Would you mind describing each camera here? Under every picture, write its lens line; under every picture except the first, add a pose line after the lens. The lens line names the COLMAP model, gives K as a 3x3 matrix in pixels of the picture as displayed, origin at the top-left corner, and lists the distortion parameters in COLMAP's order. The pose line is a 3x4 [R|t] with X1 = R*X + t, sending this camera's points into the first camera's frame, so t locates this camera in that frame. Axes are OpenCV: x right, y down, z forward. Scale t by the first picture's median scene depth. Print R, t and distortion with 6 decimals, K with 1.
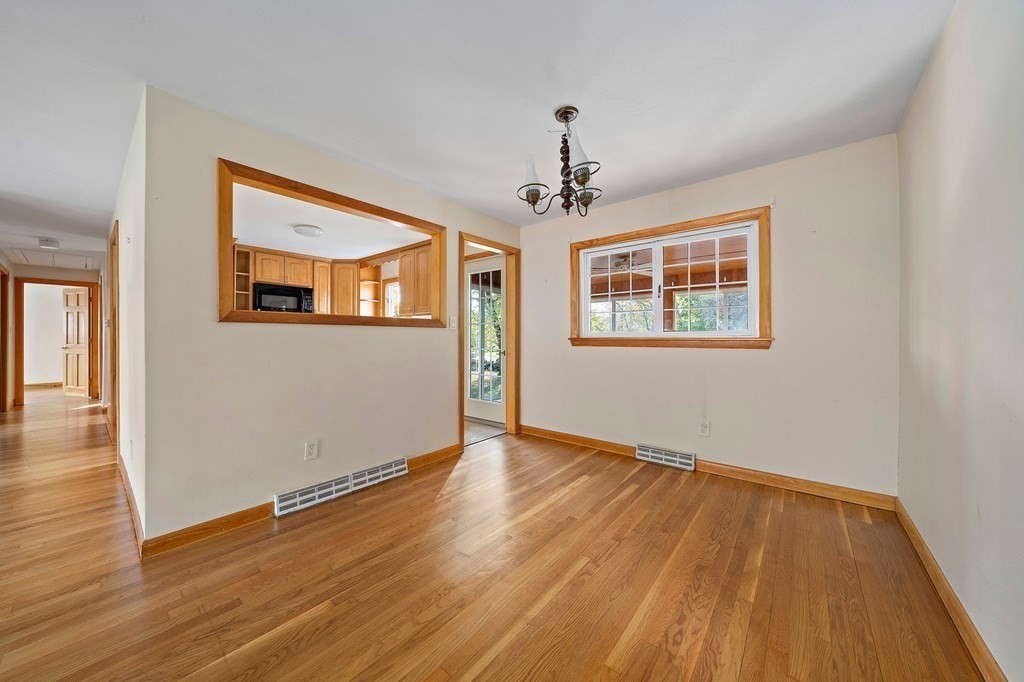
lens RADIAL K [[355.7, 0, 491.2], [0, 355.7, 332.9], [0, 0, 1]] dist [-0.004419, 0.000651]
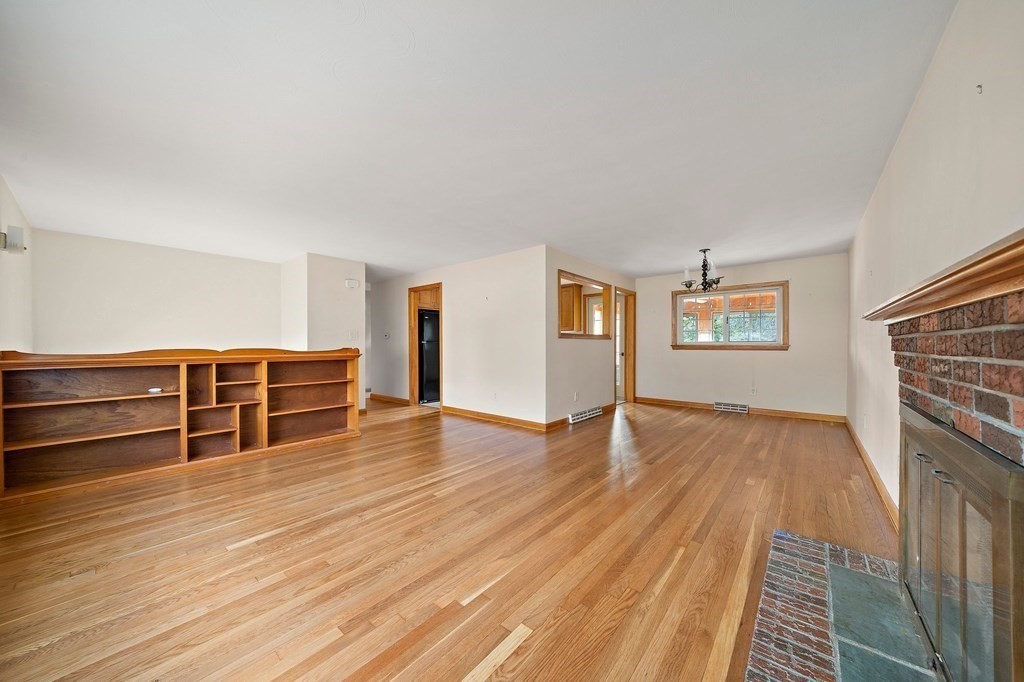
lens RADIAL K [[355.7, 0, 492.5], [0, 355.7, 342.6], [0, 0, 1]] dist [-0.004419, 0.000651]
pose [[0.999988, 0.000323, -0.004796, -0.994435], [-0.000301, 0.999990, 0.004533, -0.008743], [0.004797, -0.004532, 0.999978, -1.153173]]
